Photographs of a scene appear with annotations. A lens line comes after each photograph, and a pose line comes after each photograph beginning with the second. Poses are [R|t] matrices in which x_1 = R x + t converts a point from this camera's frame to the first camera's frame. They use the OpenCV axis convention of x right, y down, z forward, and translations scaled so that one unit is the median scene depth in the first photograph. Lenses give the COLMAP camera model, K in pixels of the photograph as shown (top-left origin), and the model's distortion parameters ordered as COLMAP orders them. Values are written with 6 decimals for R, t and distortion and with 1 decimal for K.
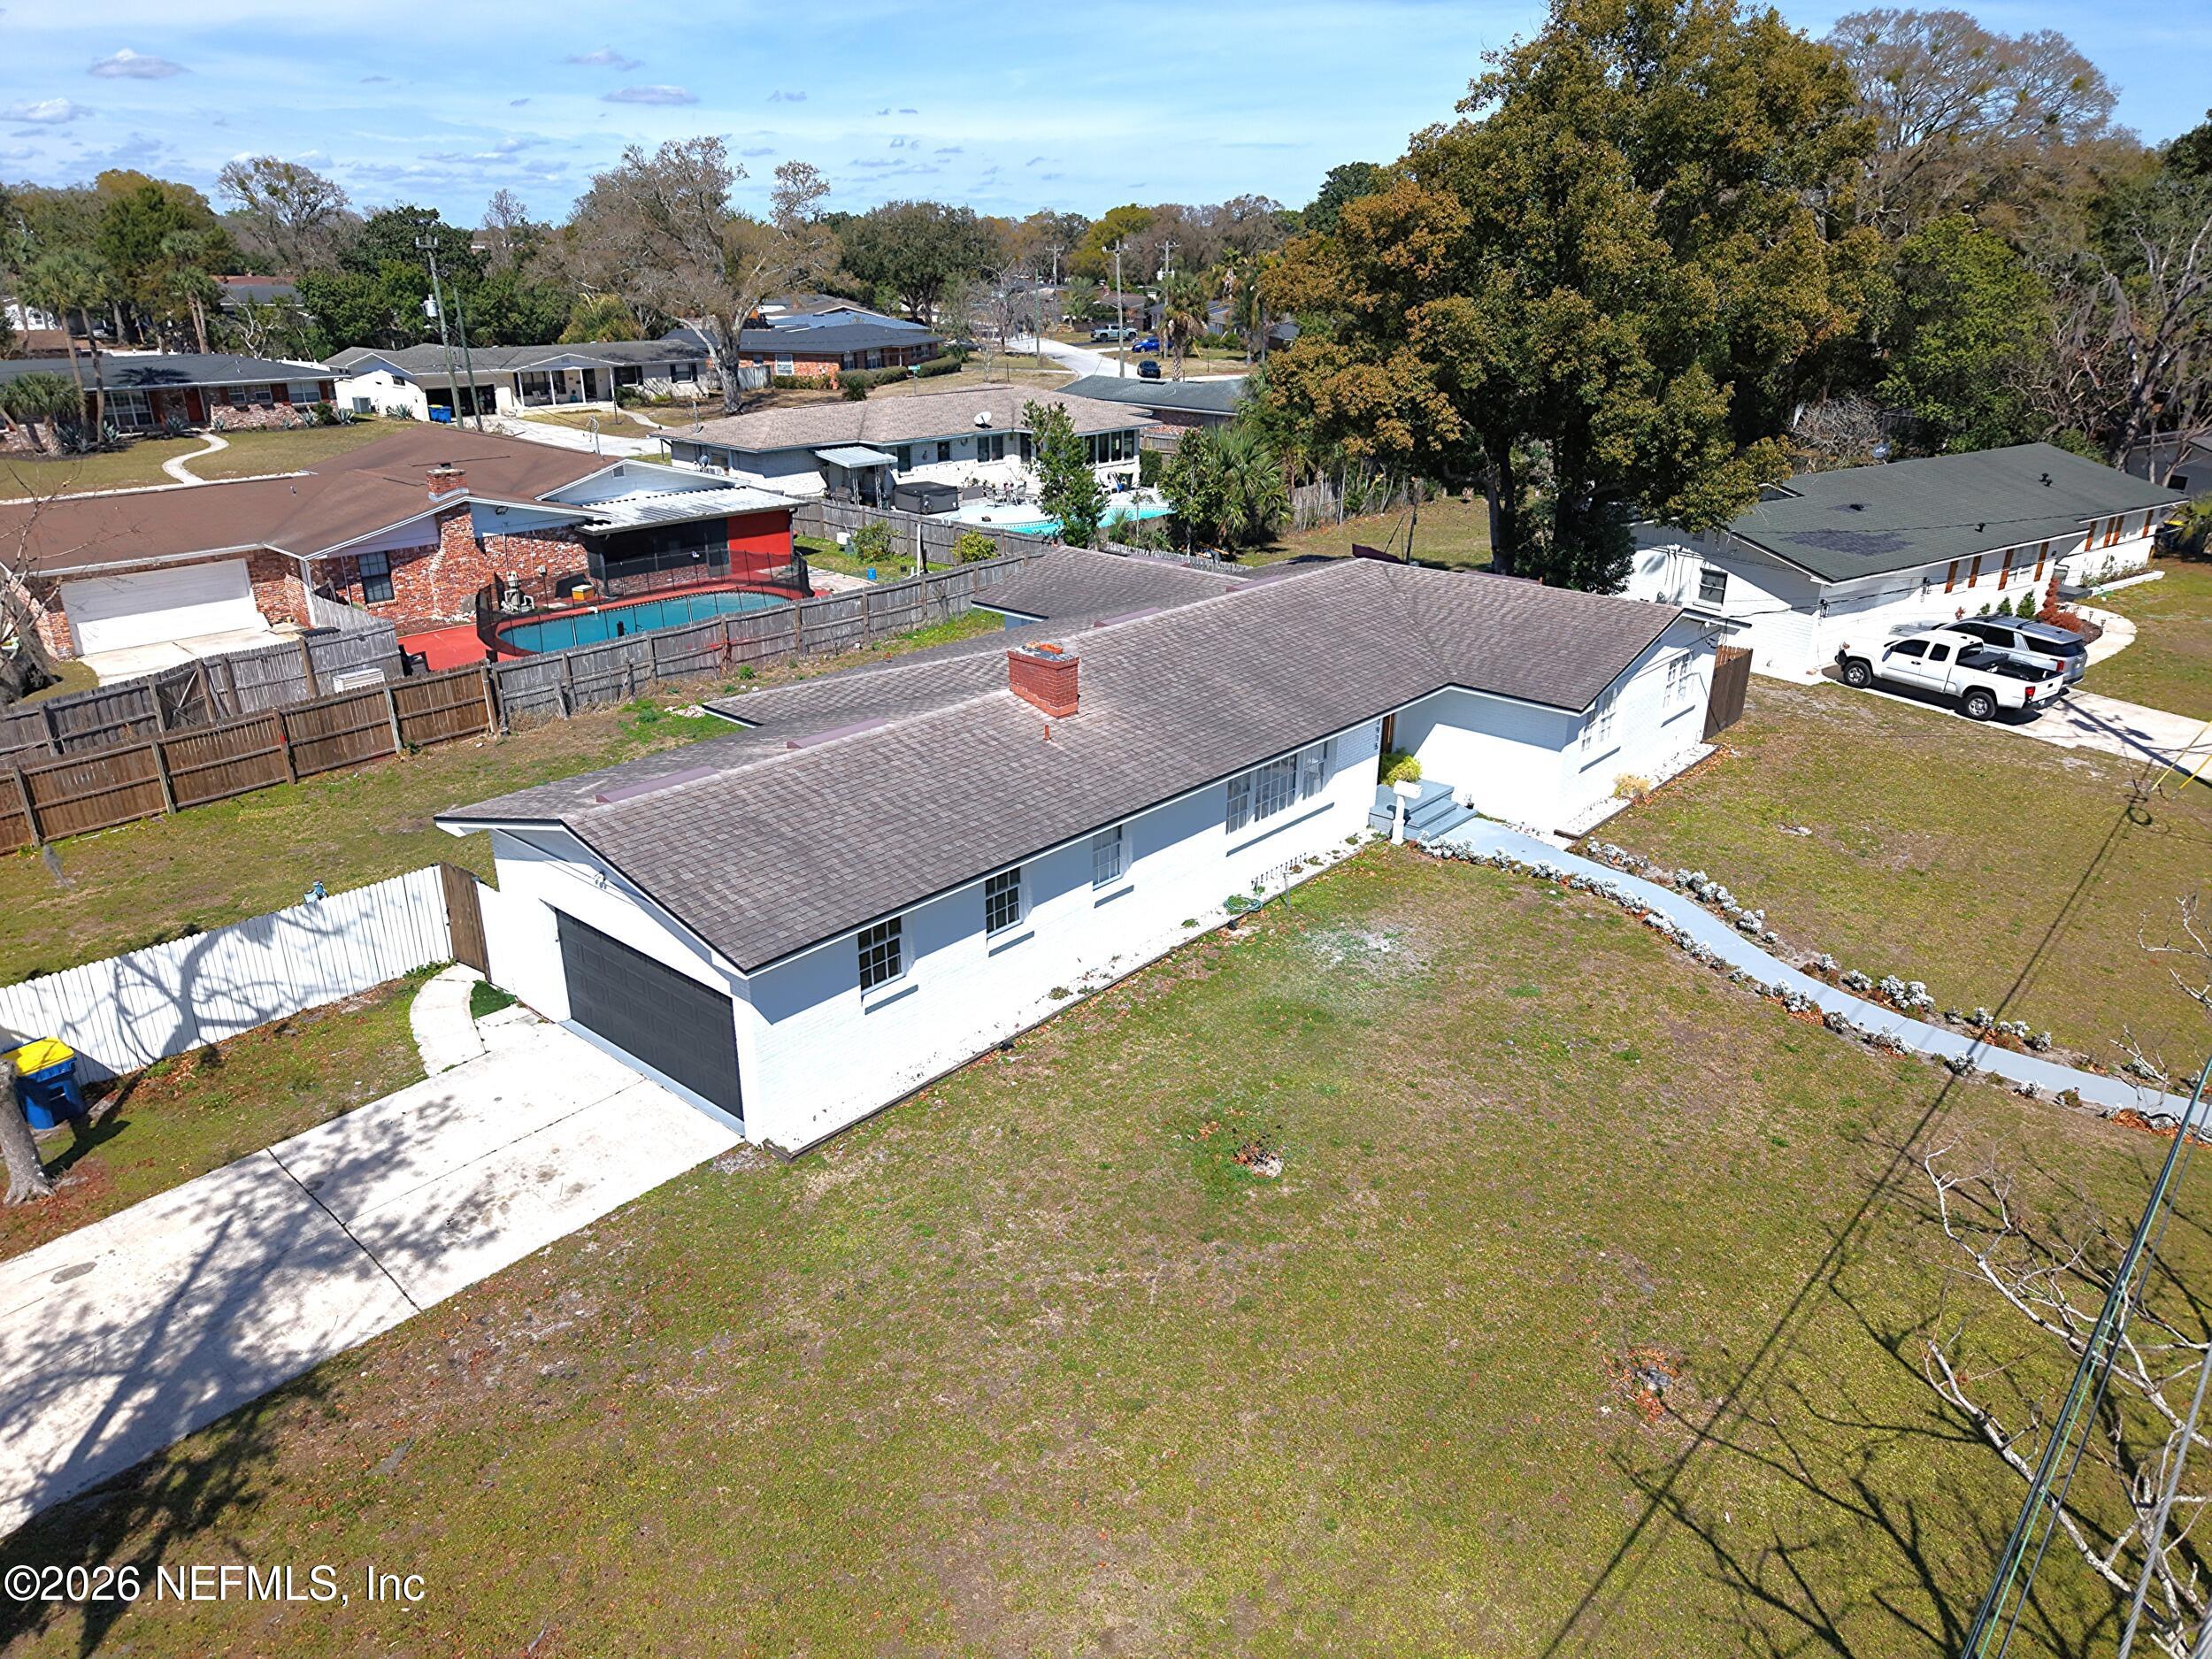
lens RADIAL K [[1481.6, 0, 1103.5], [0, 1481.6, 827.1], [0, 0, 1]] dist [0.018901, -0.016212]
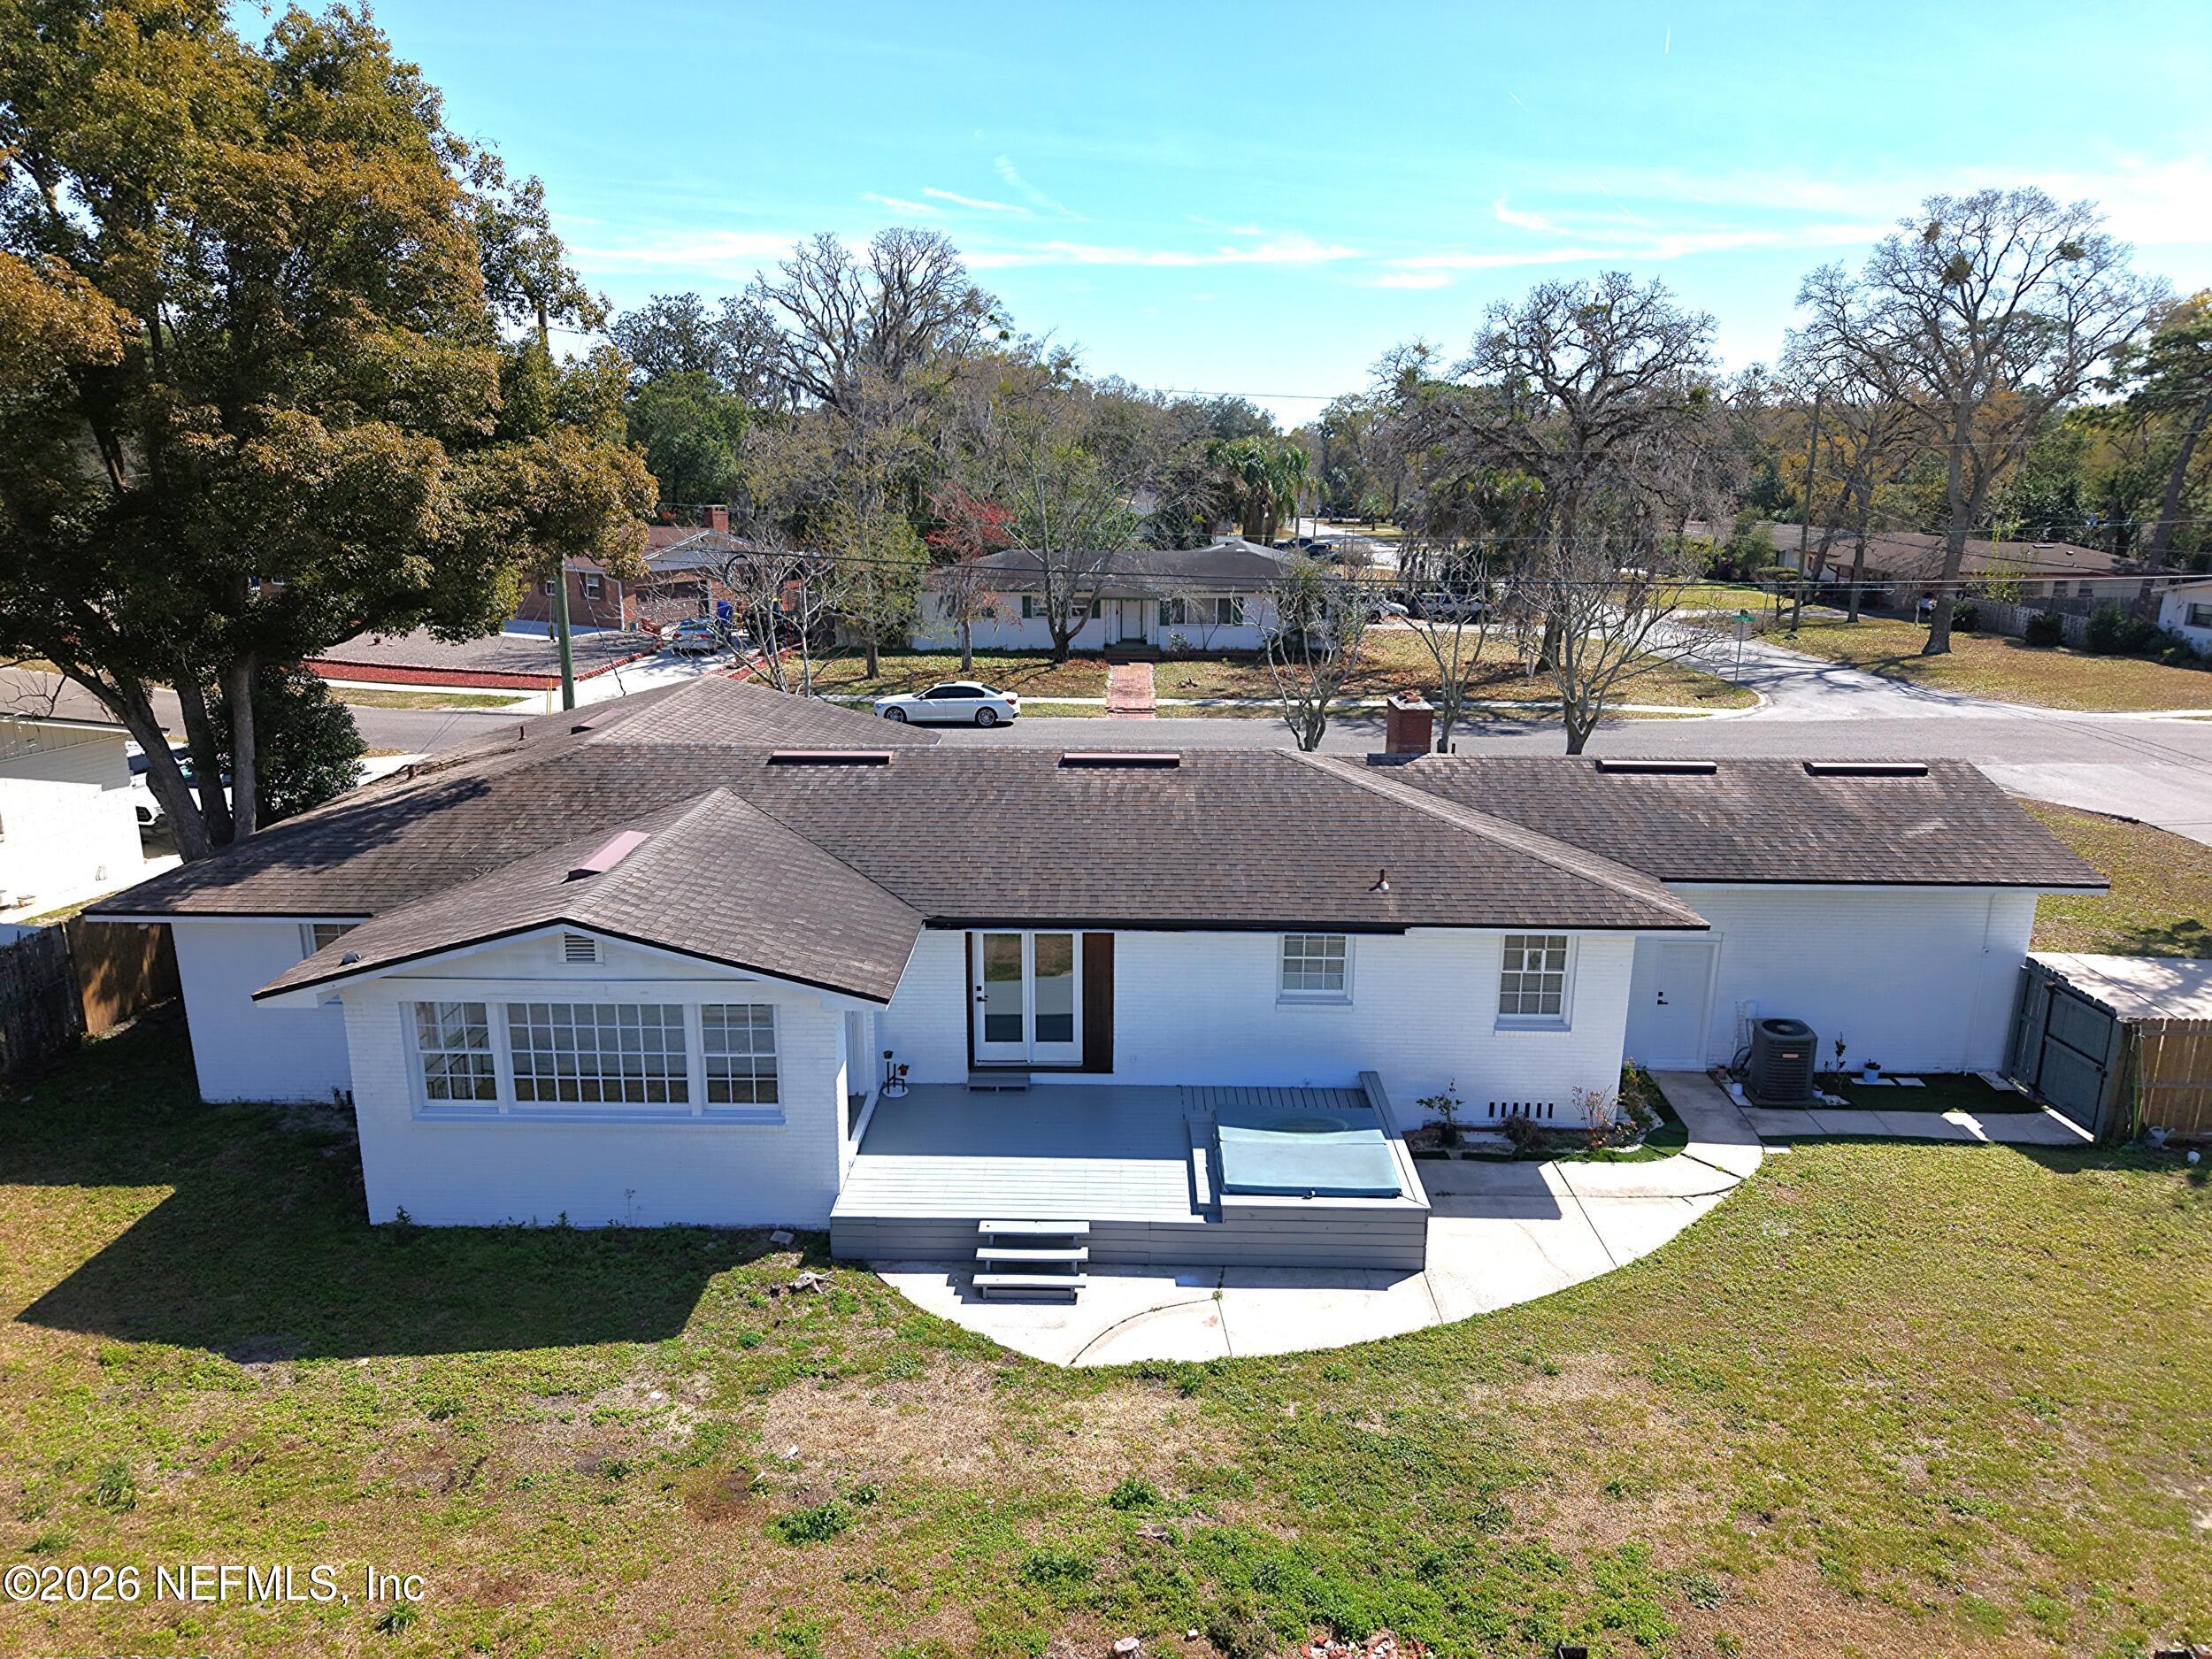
lens RADIAL K [[1481.6, 0, 1101.3], [0, 1481.6, 818.0], [0, 0, 1]] dist [0.018901, -0.016212]
pose [[-0.639898, -0.202833, 0.741208, -0.485425], [0.269700, 0.843905, 0.463773, -0.418731], [-0.719578, 0.496671, -0.485309, 1.232846]]
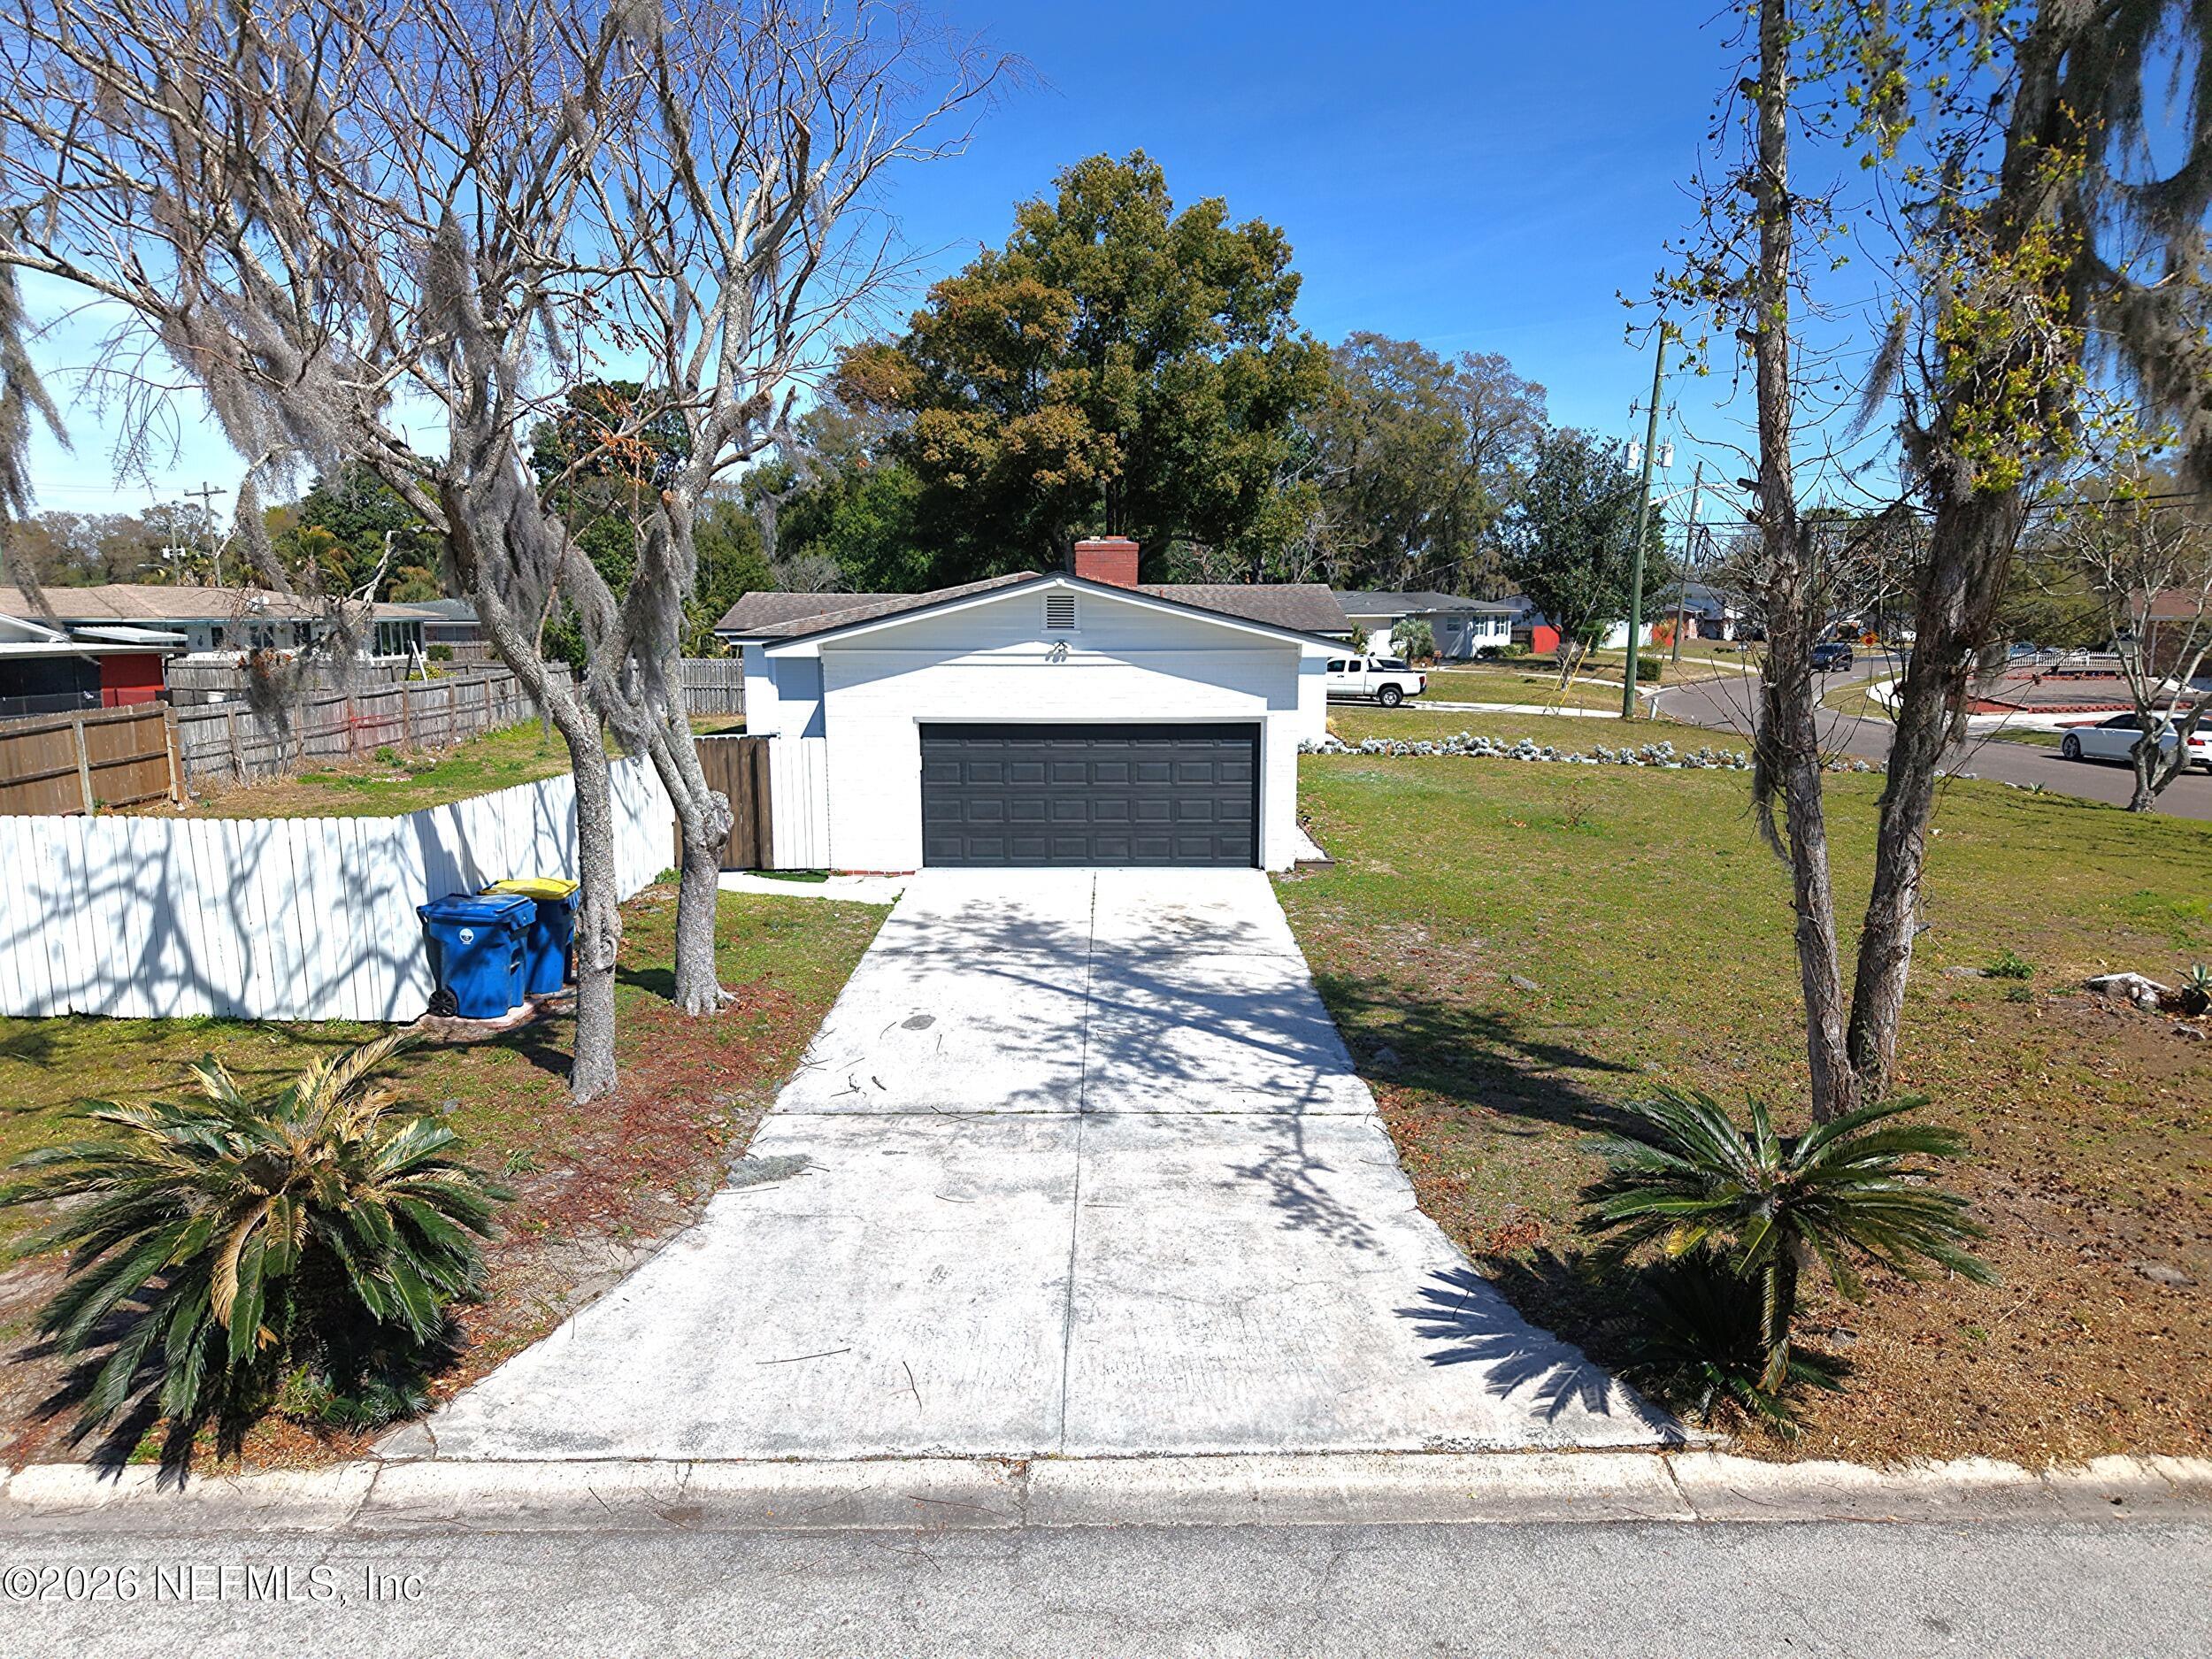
lens RADIAL K [[1481.6, 0, 1108.6], [0, 1481.6, 847.3], [0, 0, 1]] dist [0.018901, -0.016212]
pose [[0.755186, -0.112526, 0.645780, -0.577462], [0.245324, 0.962079, -0.119245, 0.170501], [-0.607874, 0.248478, 0.754154, 0.172064]]
